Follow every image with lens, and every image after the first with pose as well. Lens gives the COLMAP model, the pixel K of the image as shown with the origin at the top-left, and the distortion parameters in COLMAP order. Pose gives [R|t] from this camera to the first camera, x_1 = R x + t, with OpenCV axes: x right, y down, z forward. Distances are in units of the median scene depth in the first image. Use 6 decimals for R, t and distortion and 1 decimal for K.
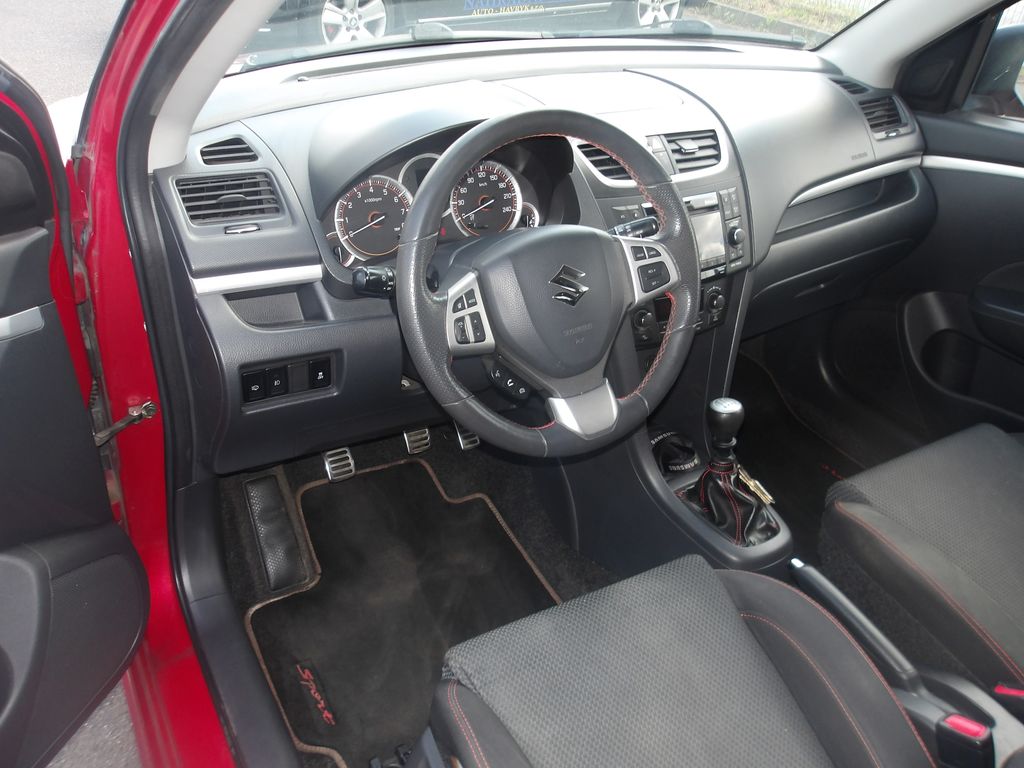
lens RADIAL K [[867.3, 0, 512.1], [0, 867.3, 379.7], [0, 0, 1]] dist [0.004204, -0.009927]
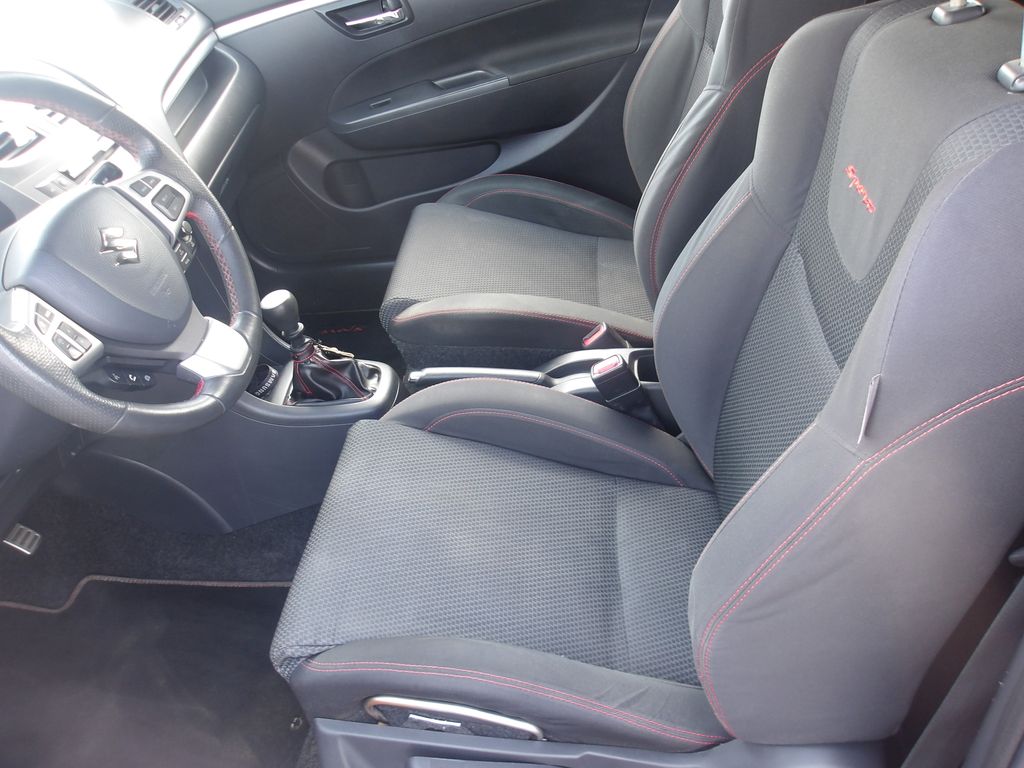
lens RADIAL K [[867.3, 0, 513.6], [0, 867.3, 387.3], [0, 0, 1]] dist [0.004204, -0.009927]
pose [[0.546165, -0.607272, 0.576997, -0.239629], [0.572347, 0.773480, 0.272301, -0.005746], [-0.611656, 0.181521, 0.770017, 0.070639]]
